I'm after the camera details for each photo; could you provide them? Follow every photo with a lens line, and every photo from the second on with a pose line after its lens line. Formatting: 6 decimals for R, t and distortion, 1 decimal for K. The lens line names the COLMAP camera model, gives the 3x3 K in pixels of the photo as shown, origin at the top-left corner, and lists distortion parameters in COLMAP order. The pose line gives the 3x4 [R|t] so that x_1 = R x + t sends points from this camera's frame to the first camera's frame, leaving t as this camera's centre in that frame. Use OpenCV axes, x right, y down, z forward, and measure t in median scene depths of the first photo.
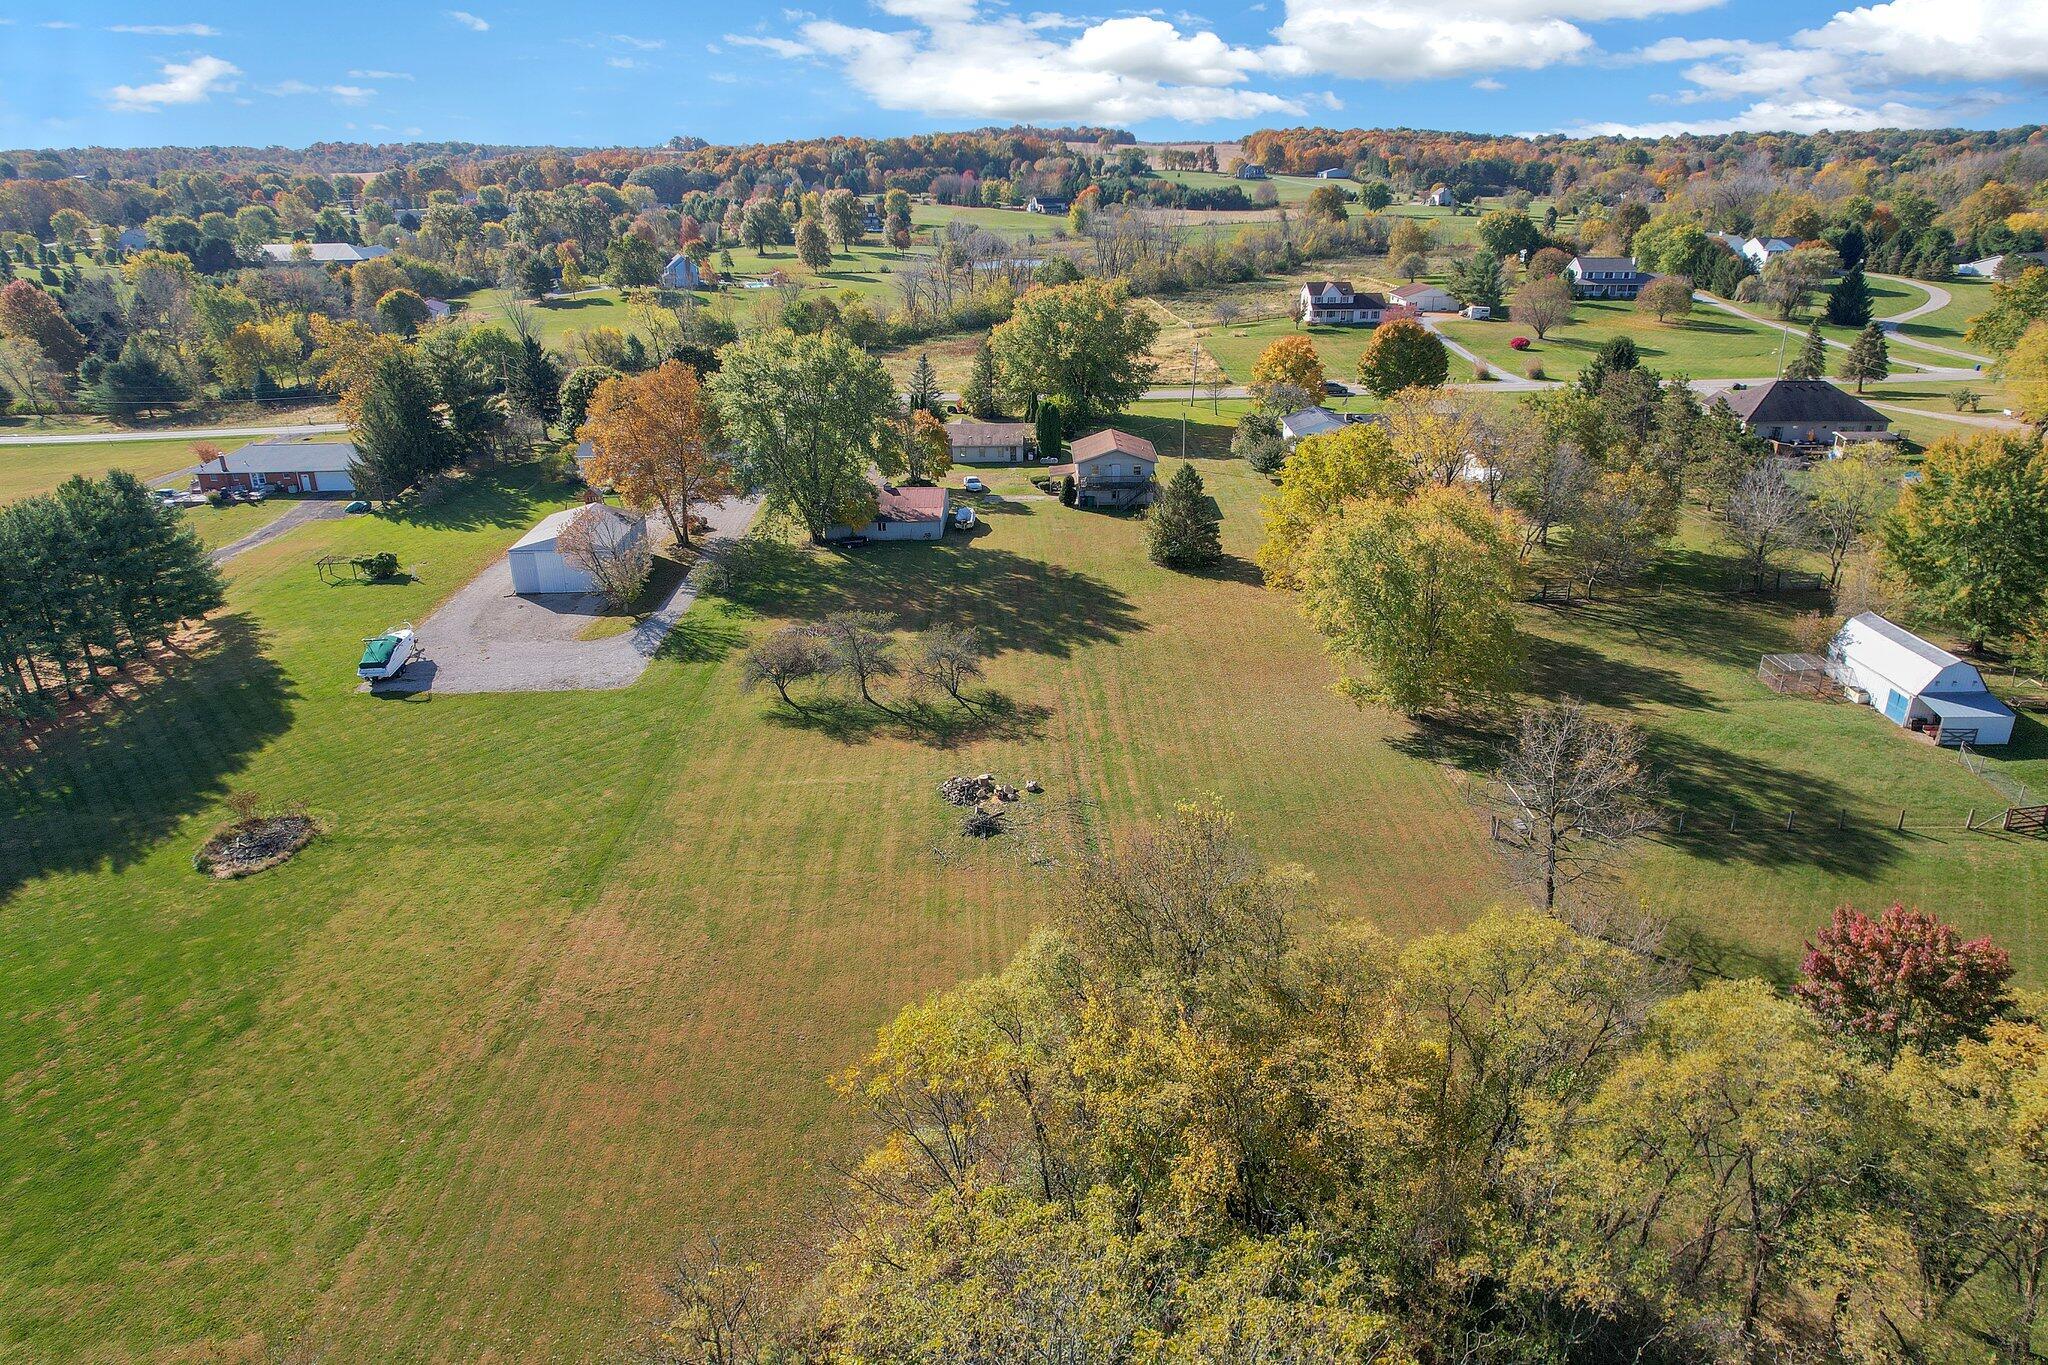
lens RADIAL K [[1311.6, 0, 1025.8], [0, 1311.6, 672.5], [0, 0, 1]] dist [-0.050087, 0.037289]
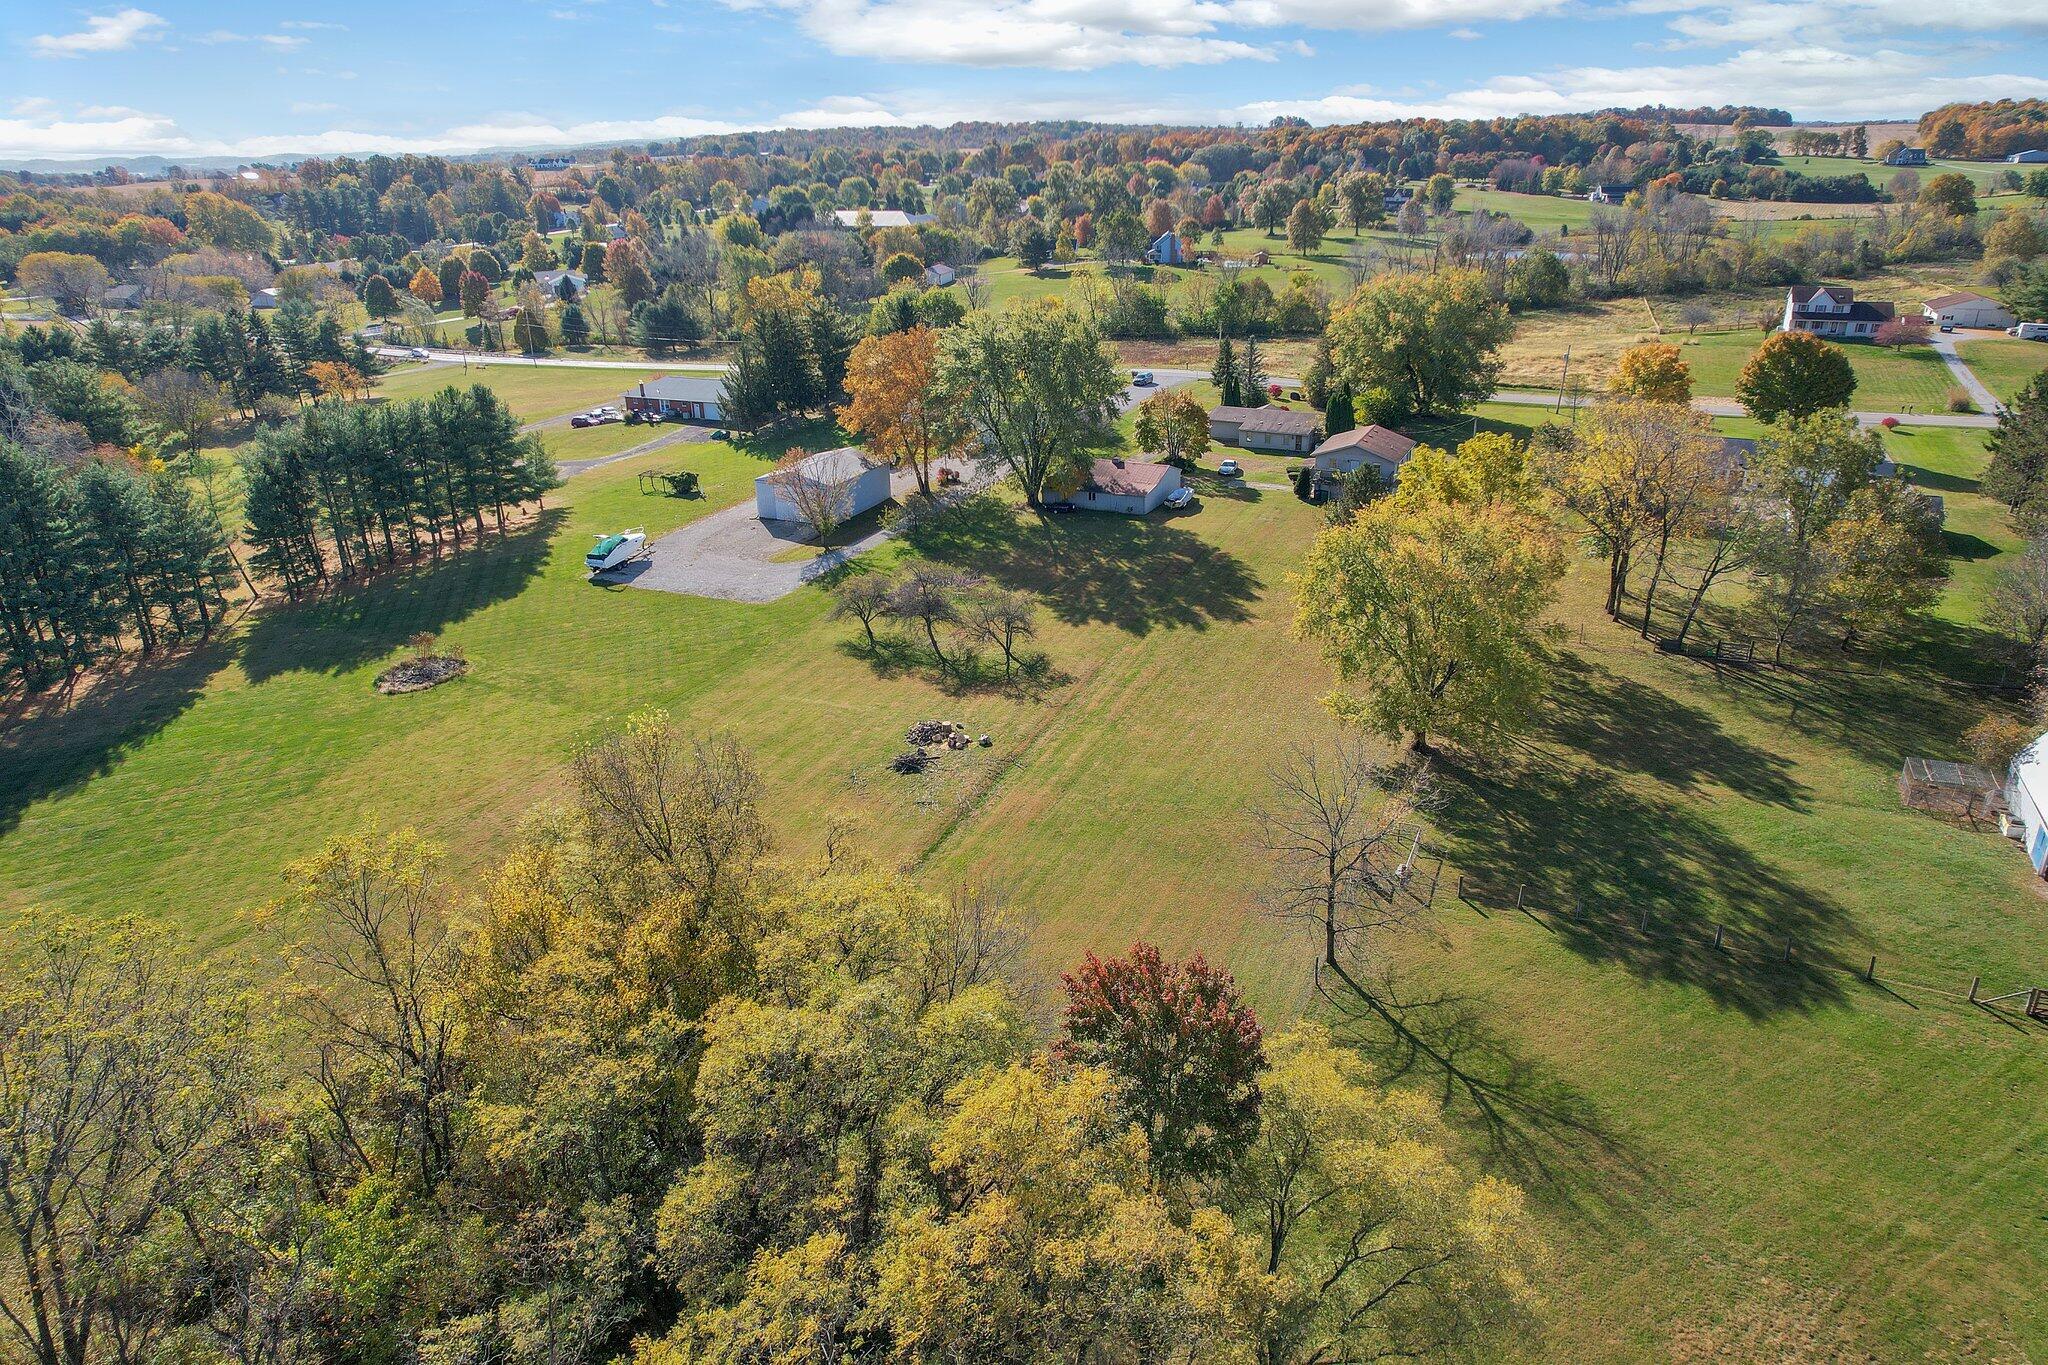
lens RADIAL K [[1311.6, 0, 1020.7], [0, 1311.6, 671.9], [0, 0, 1]] dist [-0.050087, 0.037289]
pose [[0.903480, 0.159733, -0.397756, 0.187102], [-0.154702, 0.986938, 0.044943, -0.008165], [0.399739, 0.020928, 0.916390, 0.019317]]
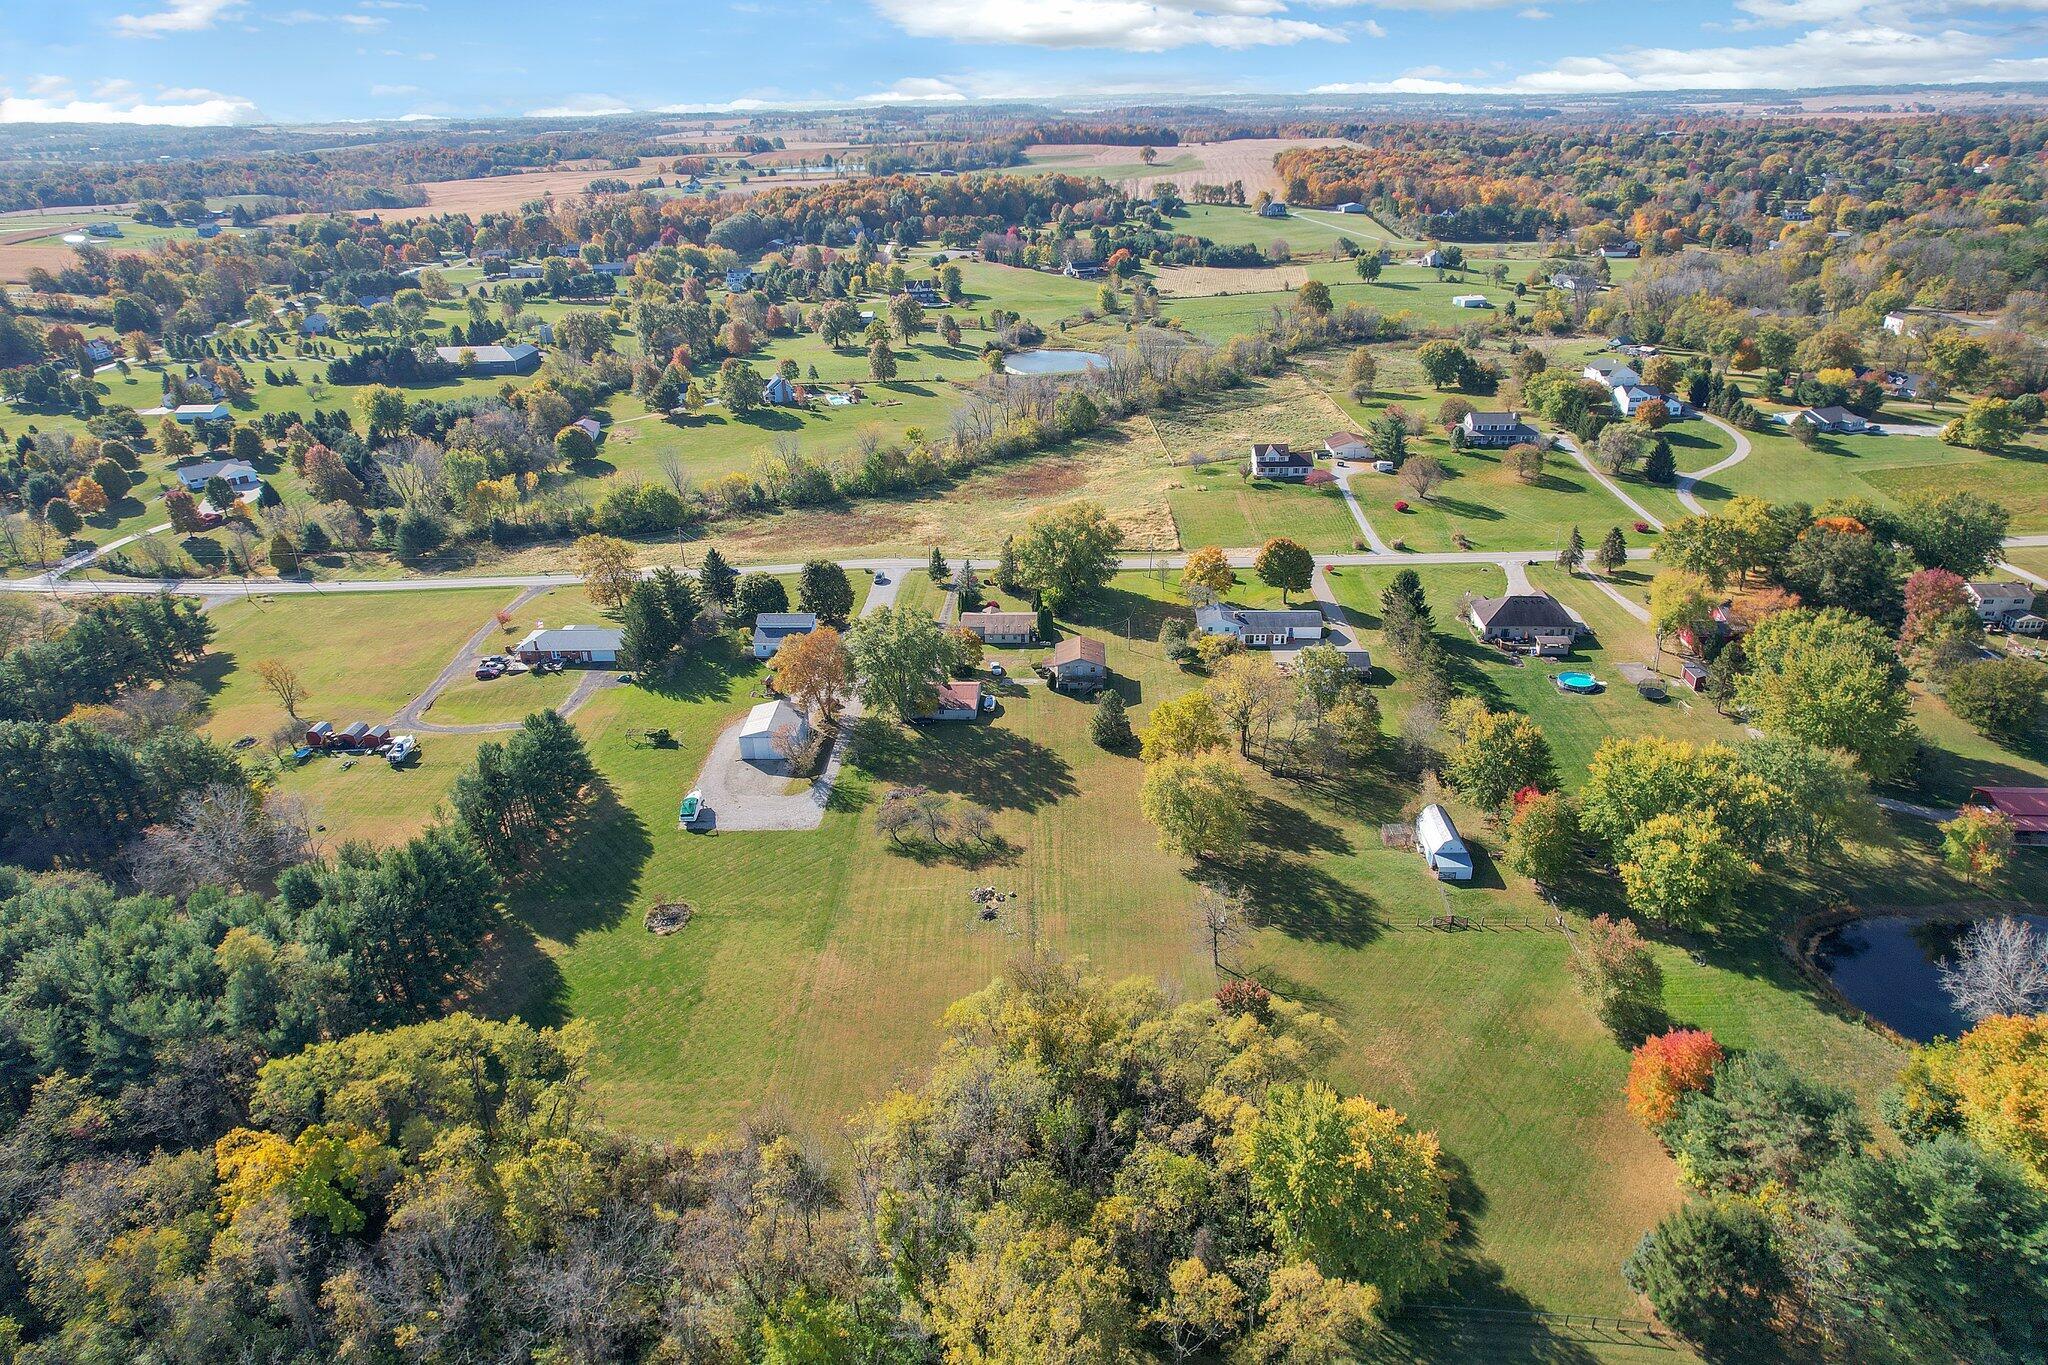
lens RADIAL K [[1311.6, 0, 1027.4], [0, 1311.6, 667.8], [0, 0, 1]] dist [-0.050087, 0.037289]
pose [[0.999313, 0.007851, -0.036224, 0.045803], [-0.006765, 0.999527, 0.030012, -0.152373], [0.036443, -0.029746, 0.998893, -0.503191]]
